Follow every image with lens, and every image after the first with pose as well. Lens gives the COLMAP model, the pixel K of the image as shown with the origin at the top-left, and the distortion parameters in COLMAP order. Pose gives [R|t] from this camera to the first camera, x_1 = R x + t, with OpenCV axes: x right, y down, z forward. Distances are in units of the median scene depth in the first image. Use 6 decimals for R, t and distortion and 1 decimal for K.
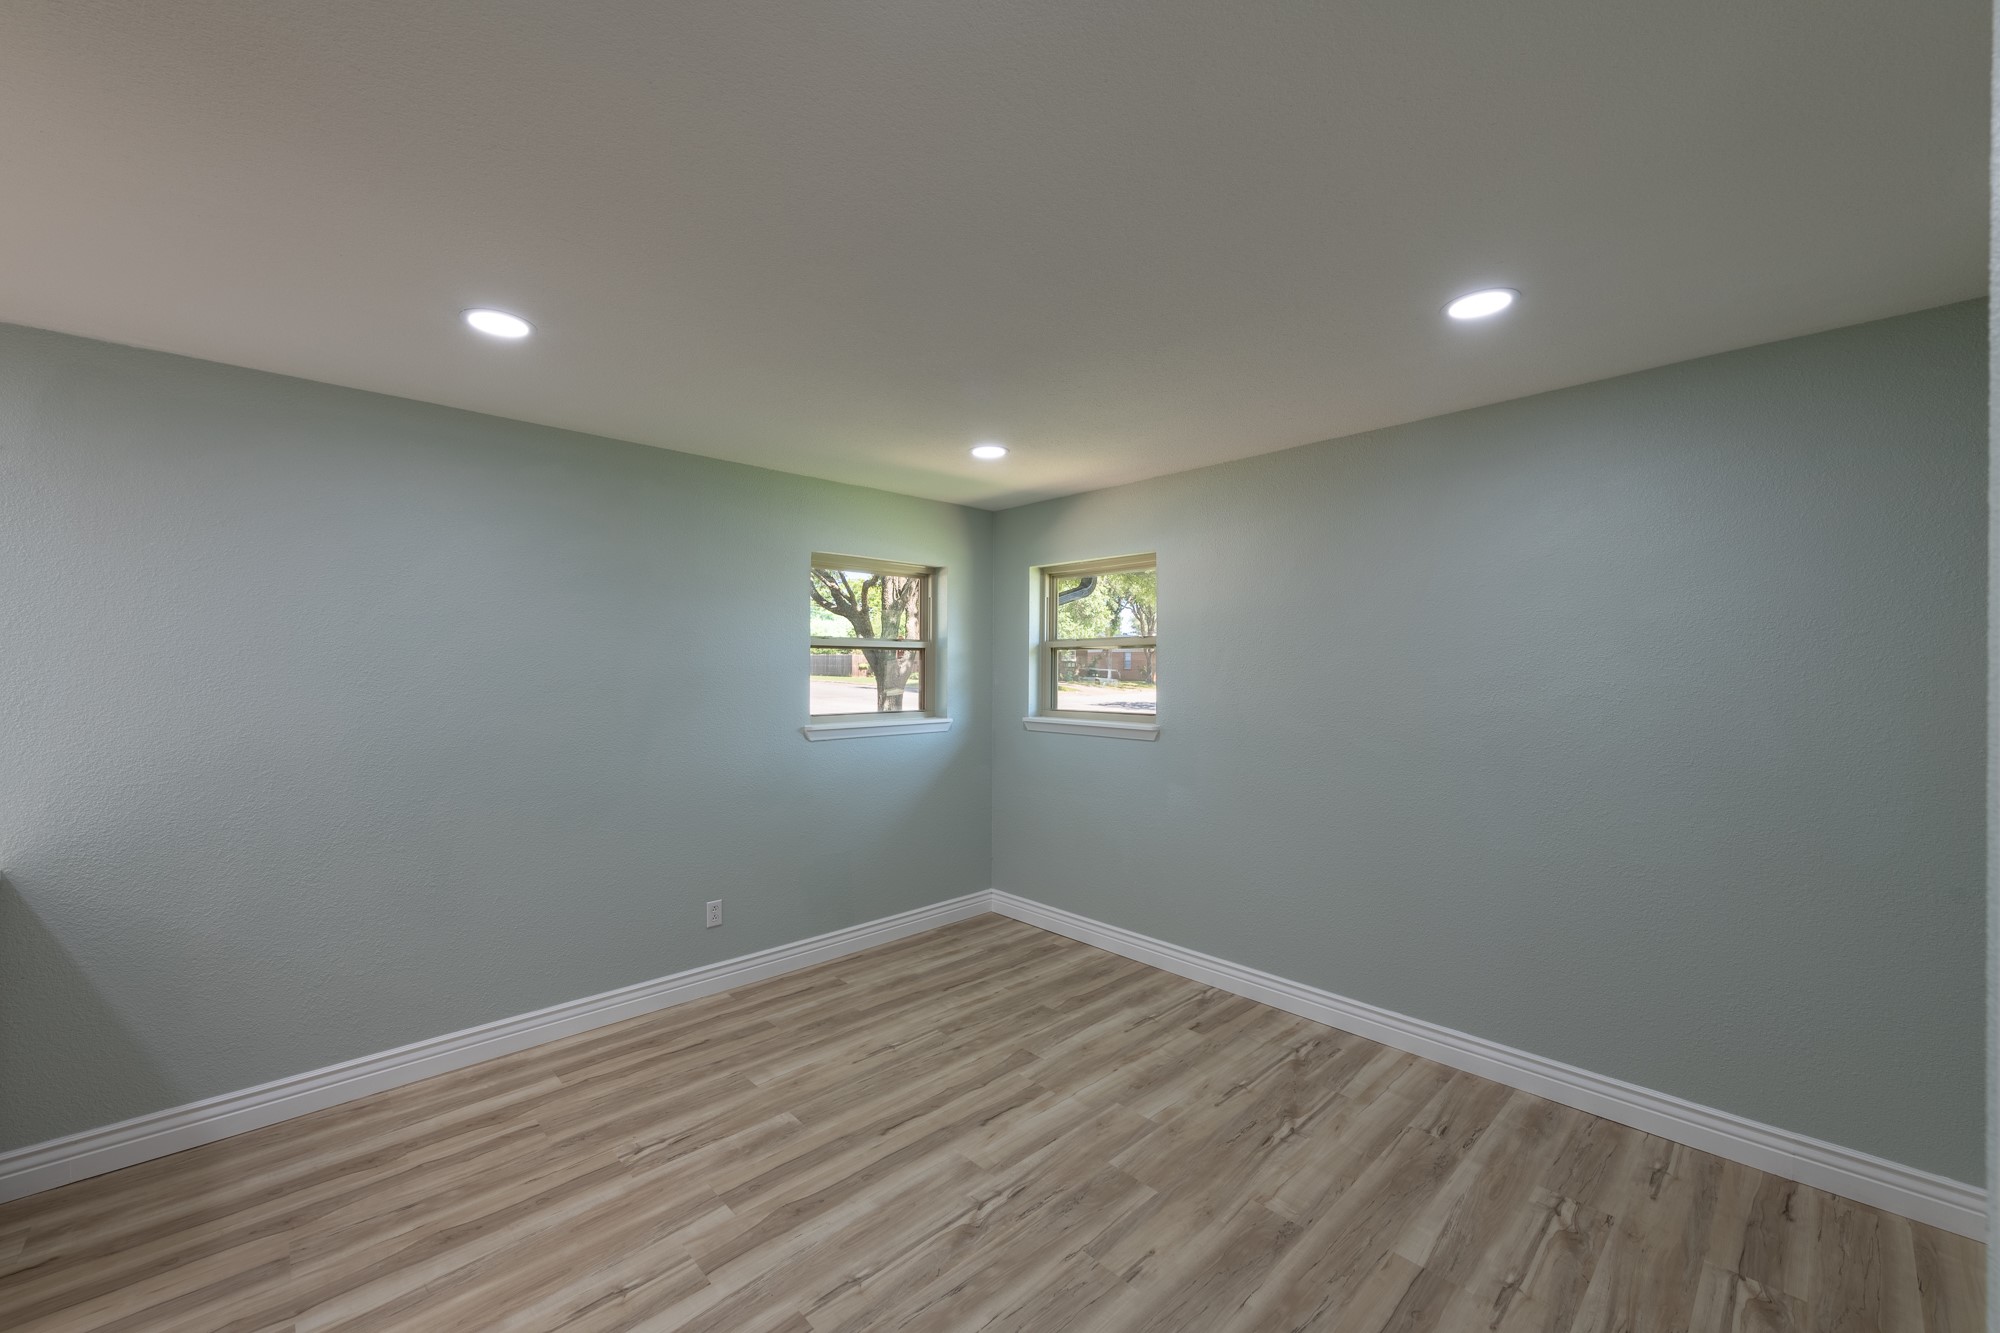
lens RADIAL K [[785.0, 0, 1000.8], [0, 785.0, 655.4], [0, 0, 1]] dist [0.016068, -0.005165]
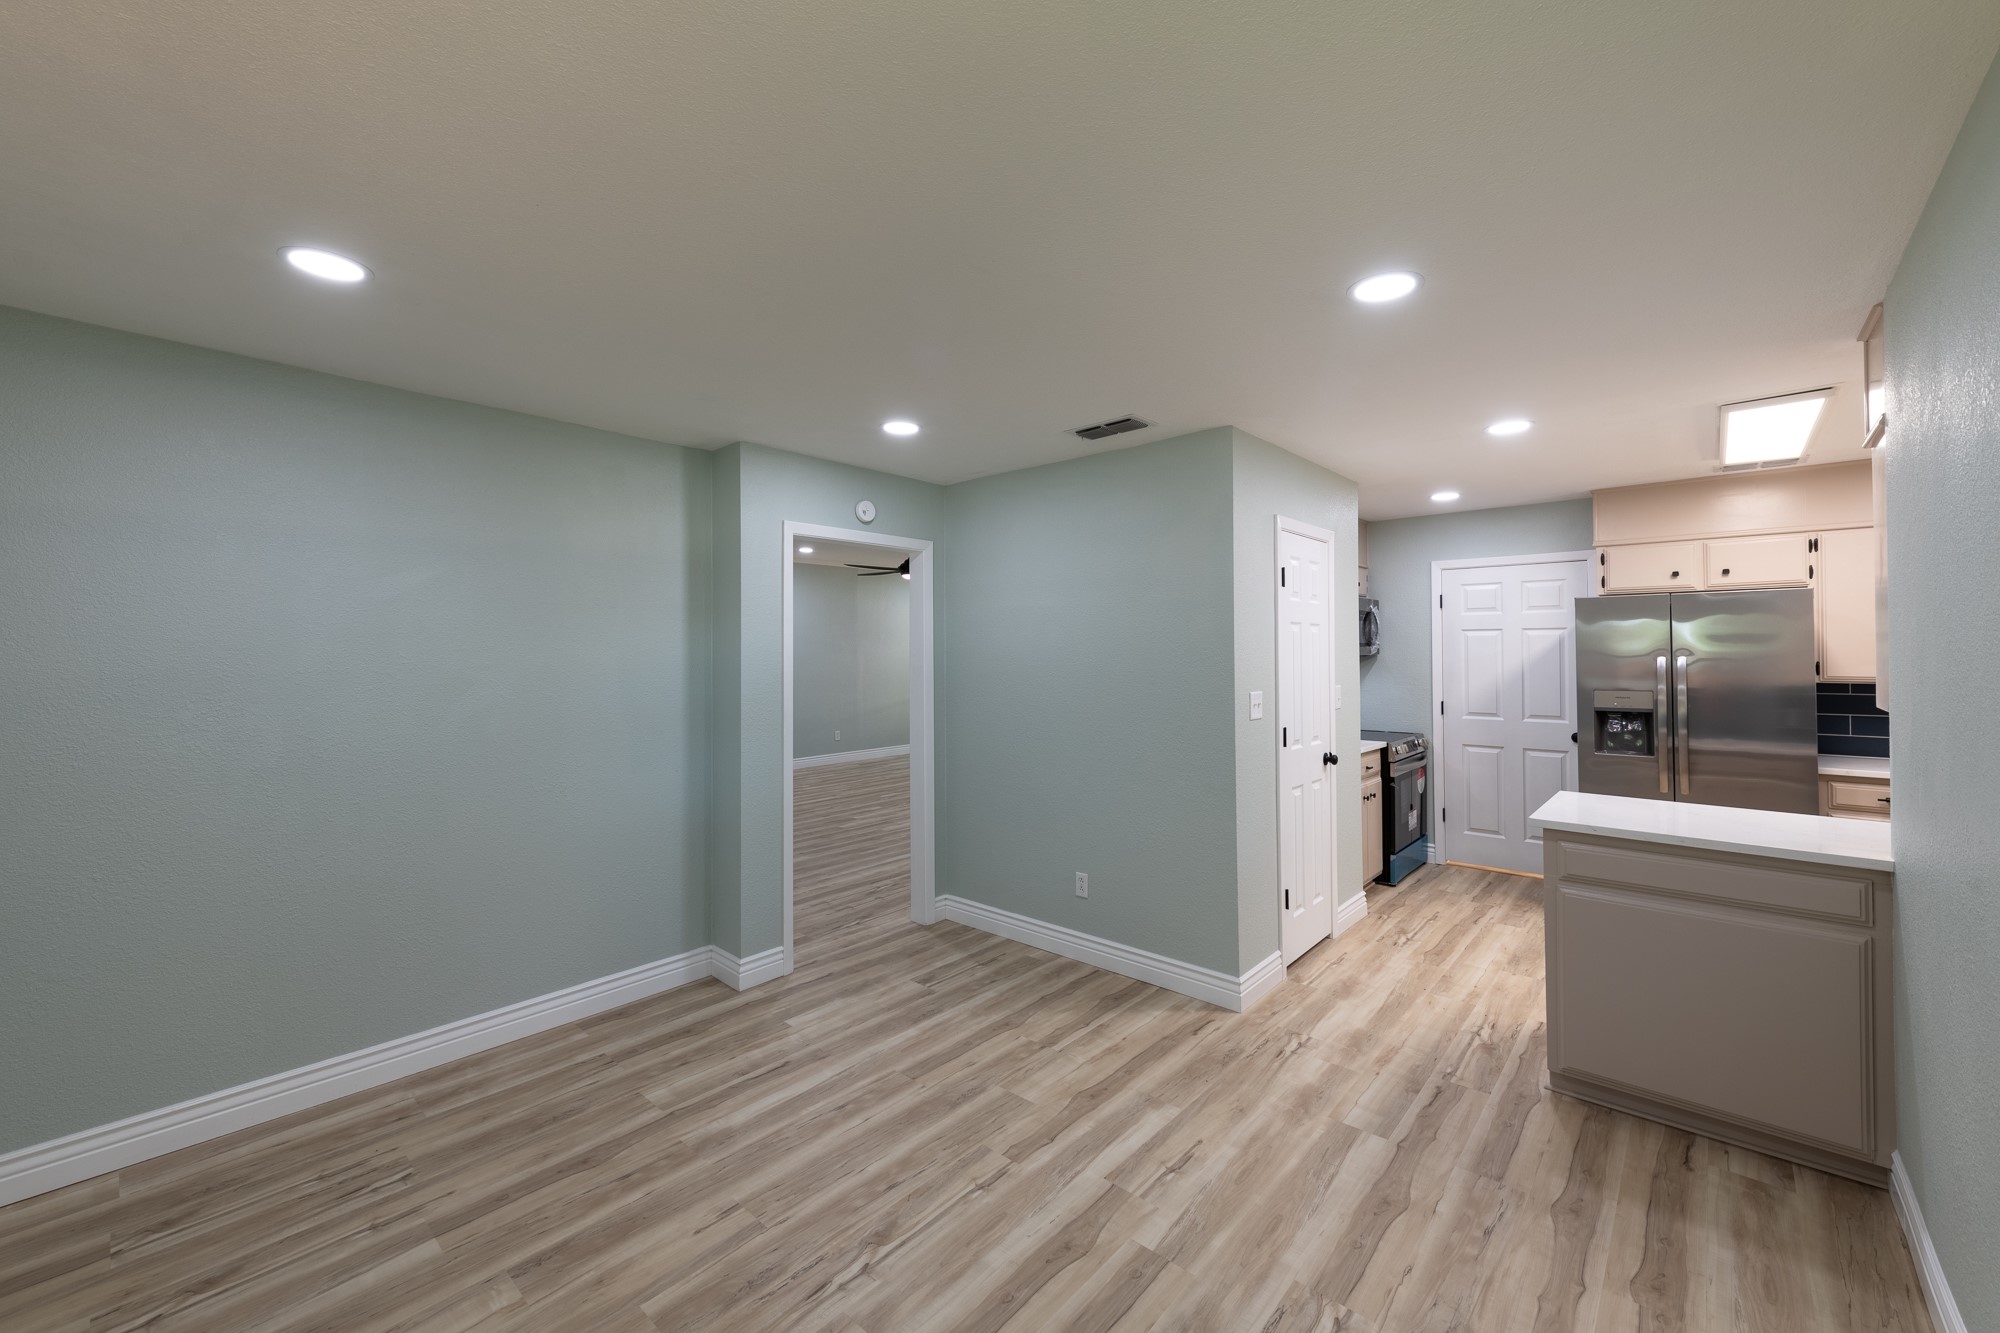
lens RADIAL K [[785.0, 0, 1000.8], [0, 785.0, 655.4], [0, 0, 1]] dist [0.016068, -0.005165]
pose [[-0.996459, 0.004324, -0.083974, -0.090203], [0.005529, 0.999885, -0.014125, 0.026669], [0.083903, -0.014539, -0.996368, 1.635494]]
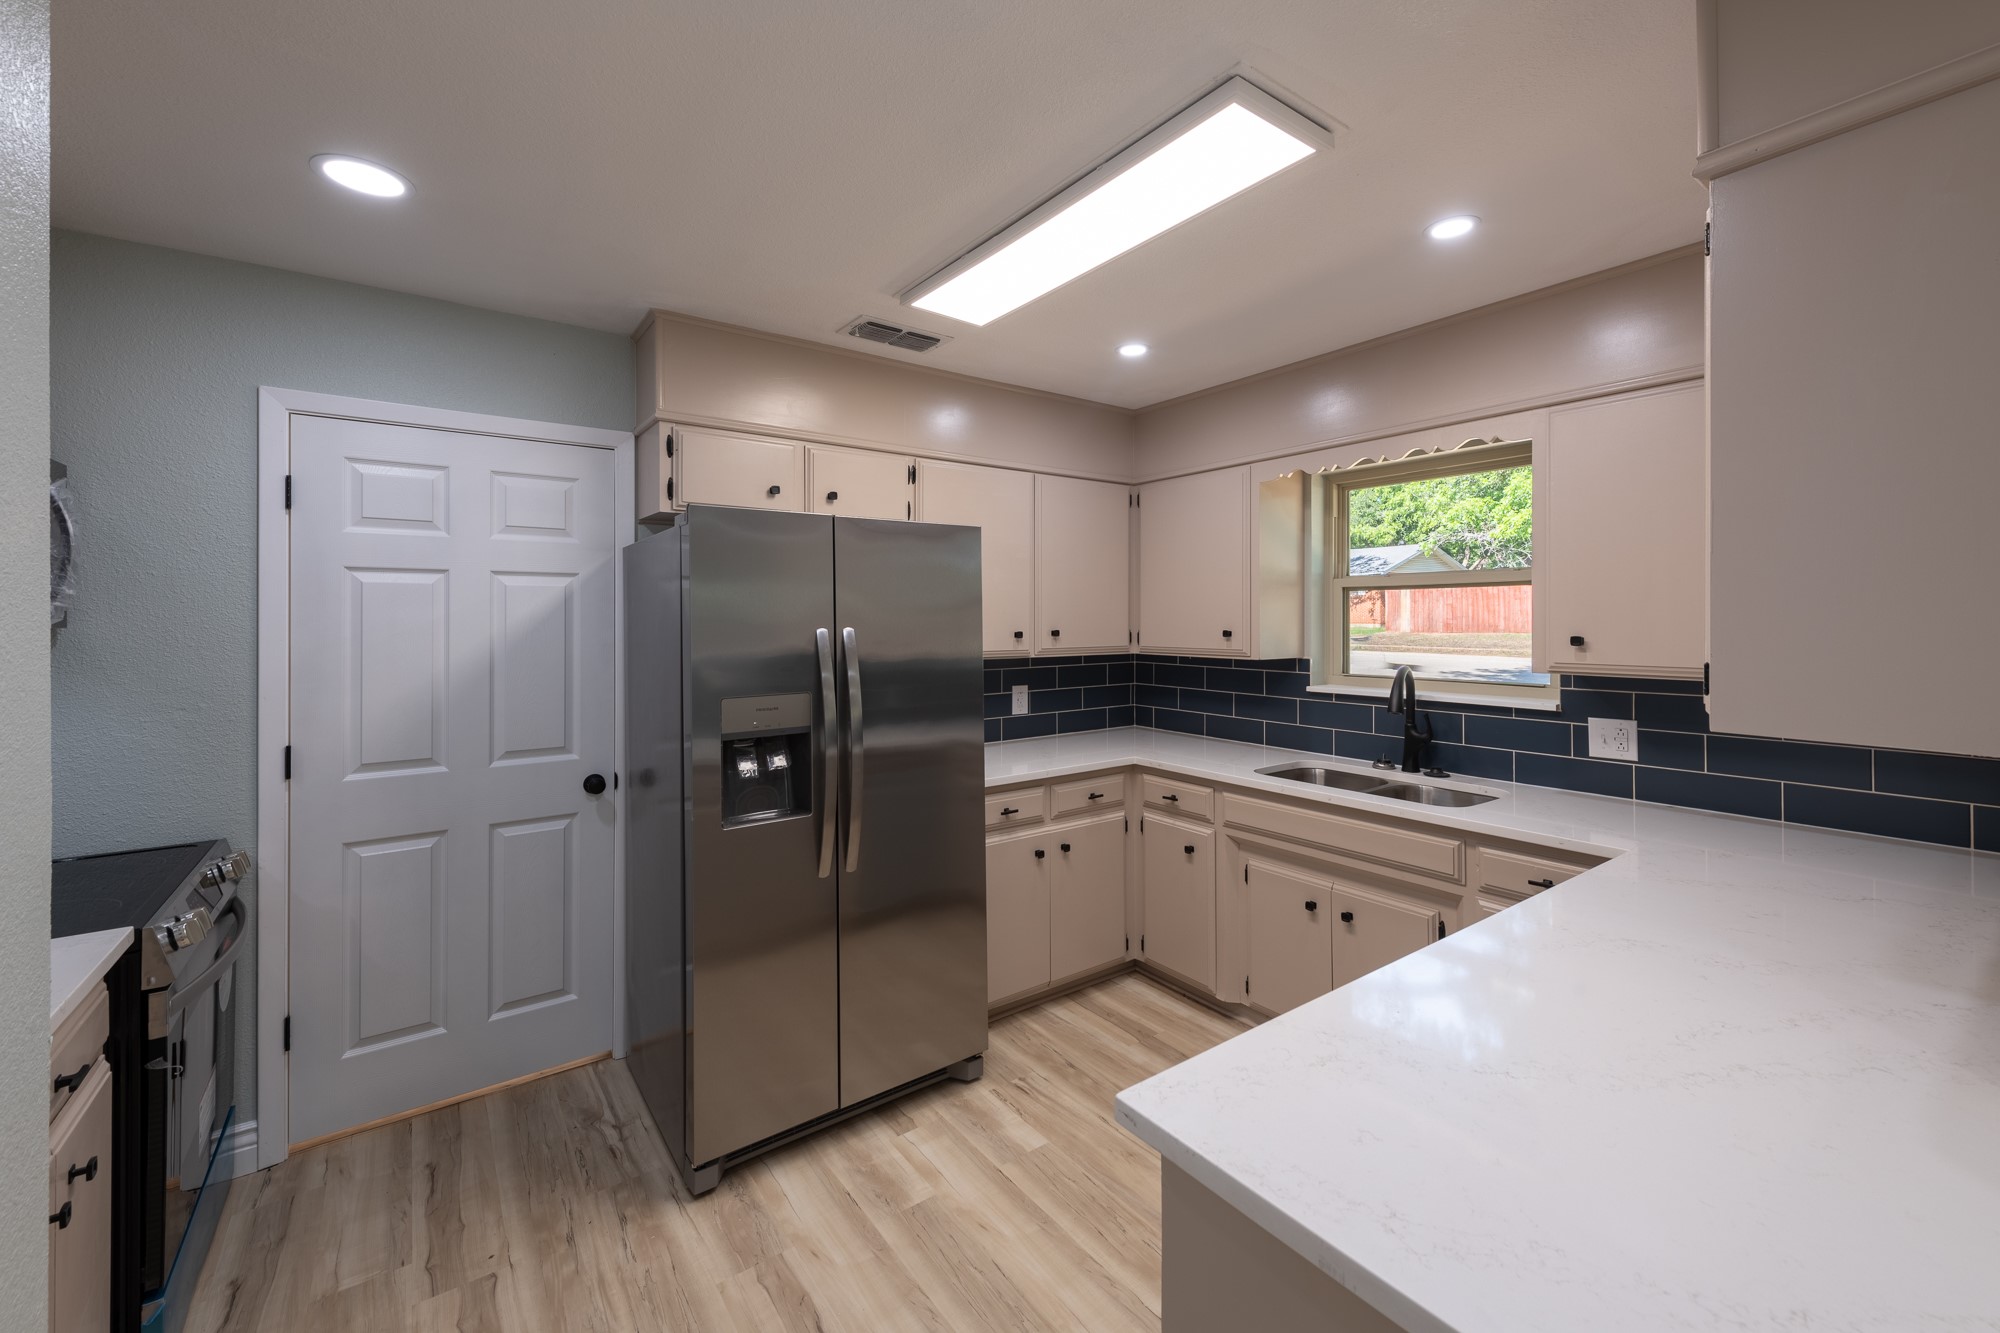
lens RADIAL K [[801.6, 0, 1005.4], [0, 801.6, 609.4], [0, 0, 1]] dist [0.014720, -0.005231]
pose [[-0.125747, -0.015123, -0.991947, -0.708415], [0.021139, 0.999616, -0.017920, 0.013702], [0.991837, -0.023222, -0.125379, 0.455985]]
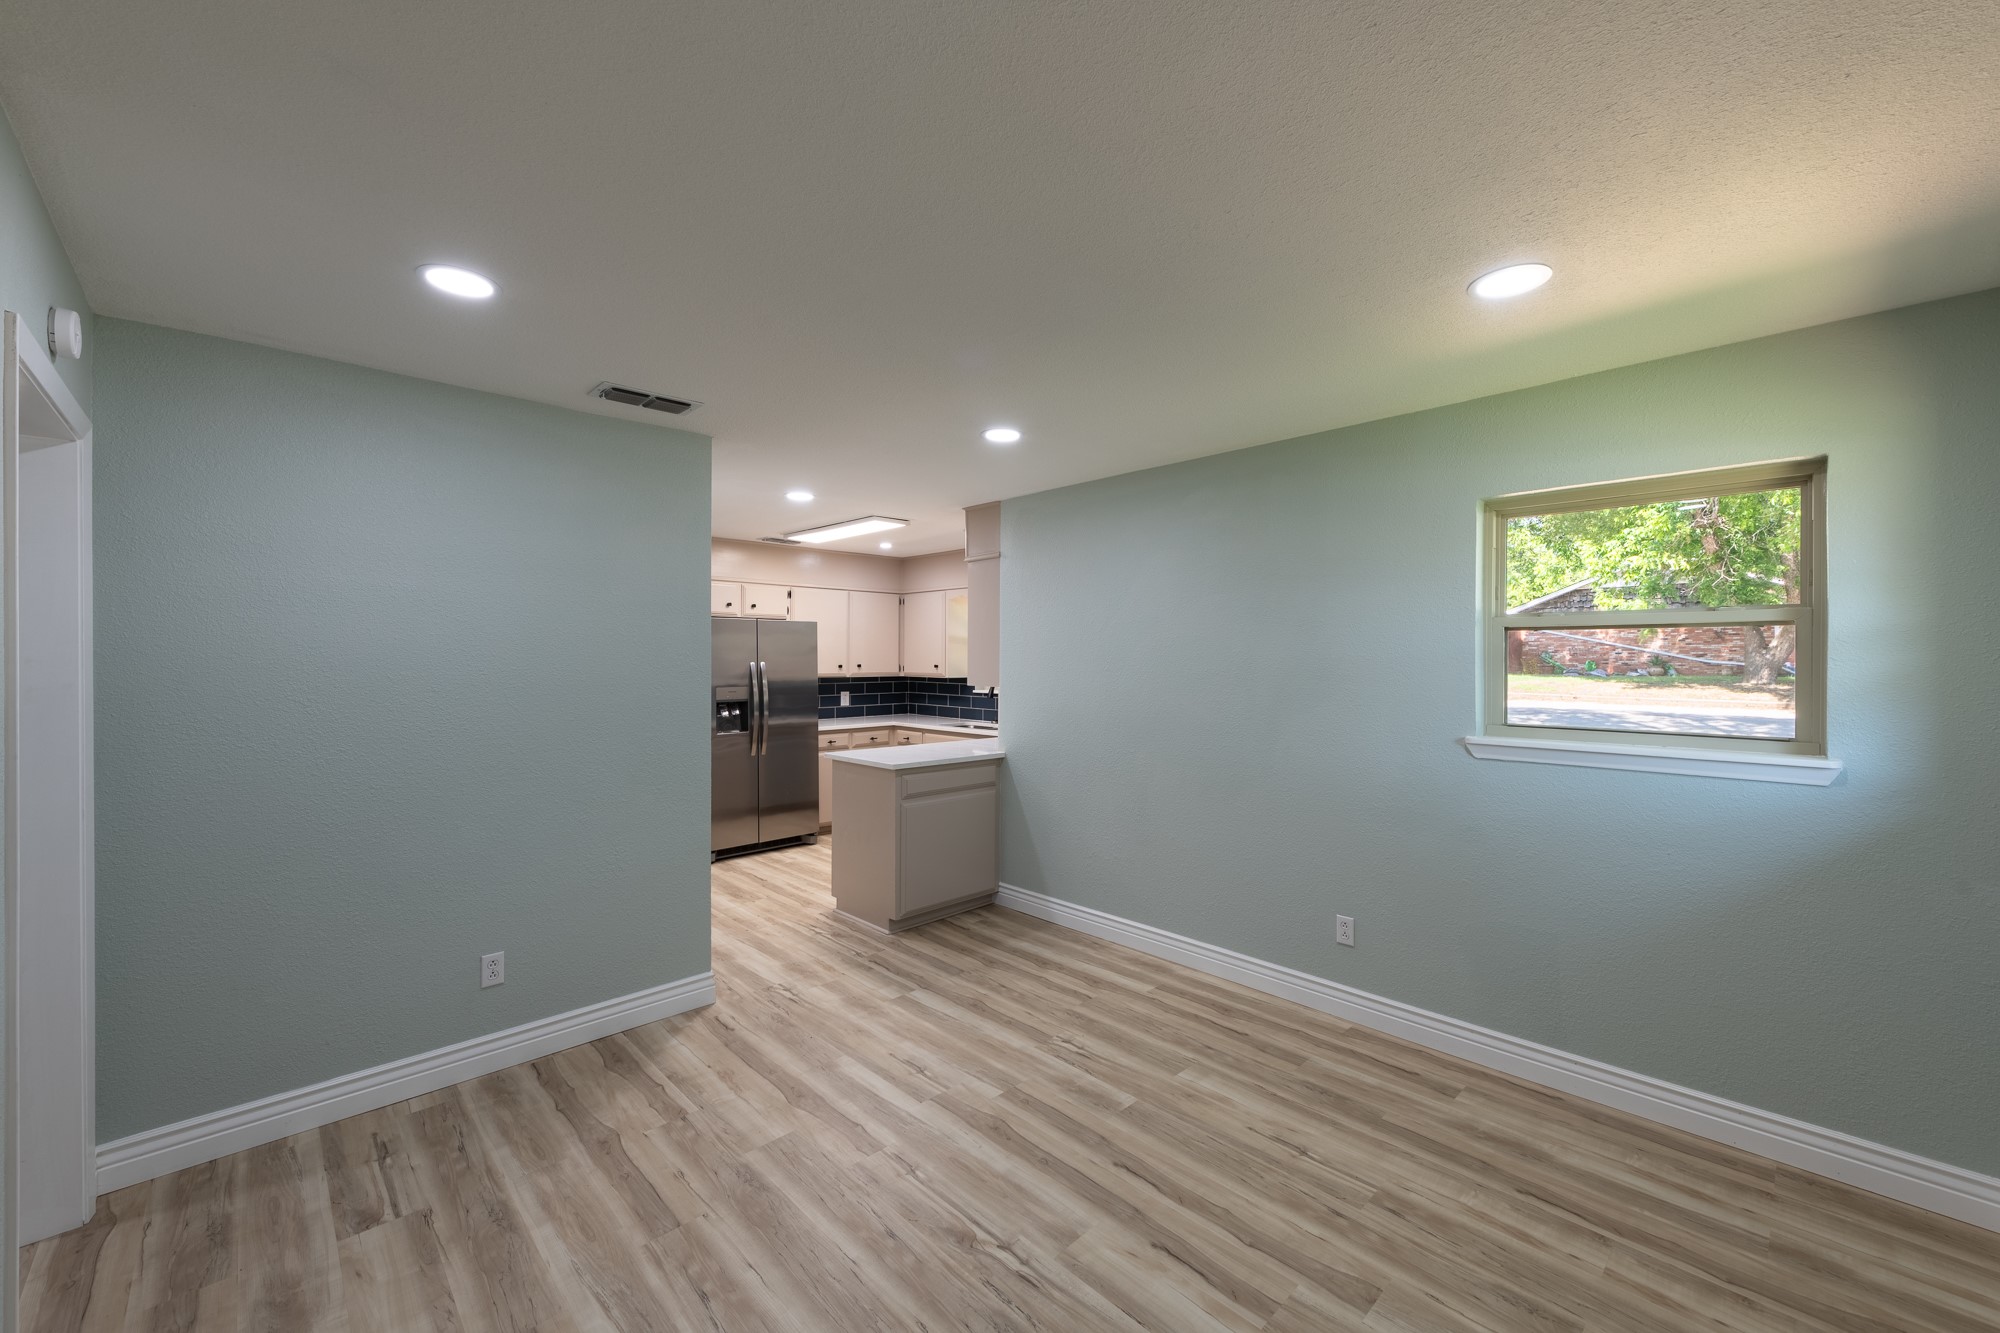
lens RADIAL K [[785.0, 0, 1000.8], [0, 785.0, 655.4], [0, 0, 1]] dist [0.016068, -0.005165]
pose [[0.004827, -0.004991, -0.999976, 0.767786], [0.015942, 0.999861, -0.004913, 0.015887], [0.999861, -0.015918, 0.004906, 0.865397]]
